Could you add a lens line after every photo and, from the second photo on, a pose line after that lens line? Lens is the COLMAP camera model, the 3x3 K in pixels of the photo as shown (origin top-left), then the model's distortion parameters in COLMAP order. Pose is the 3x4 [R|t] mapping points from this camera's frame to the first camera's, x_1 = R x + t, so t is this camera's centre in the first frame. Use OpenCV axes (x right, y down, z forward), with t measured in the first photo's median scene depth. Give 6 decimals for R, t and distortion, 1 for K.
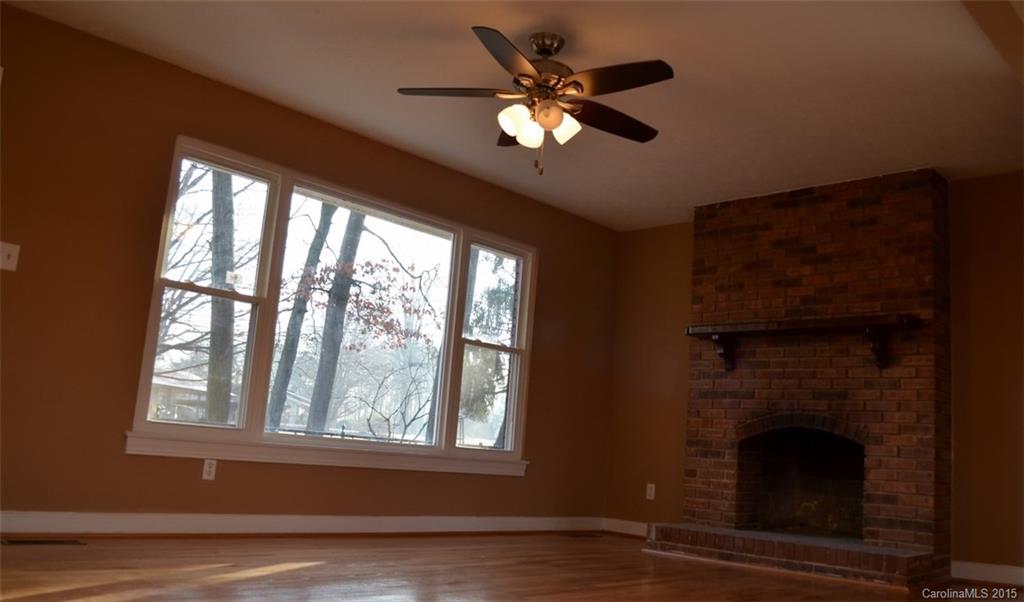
lens RADIAL K [[872.5, 0, 512.0], [0, 872.5, 301.0], [0, 0, 1]] dist [-0.083505, -0.000588]
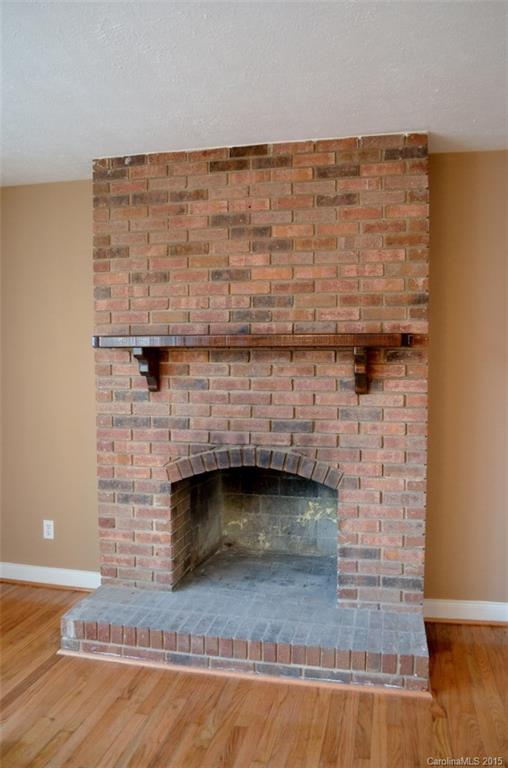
lens RADIAL K [[602.7, 0, 254.0], [0, 602.7, 384.0], [0, 0, 1]] dist [-0.081134, -0.005065]
pose [[0.847556, -0.103821, 0.520452, 0.056365], [-0.027390, 0.970814, 0.238264, -0.054937], [-0.529998, -0.216198, 0.819976, 0.552432]]
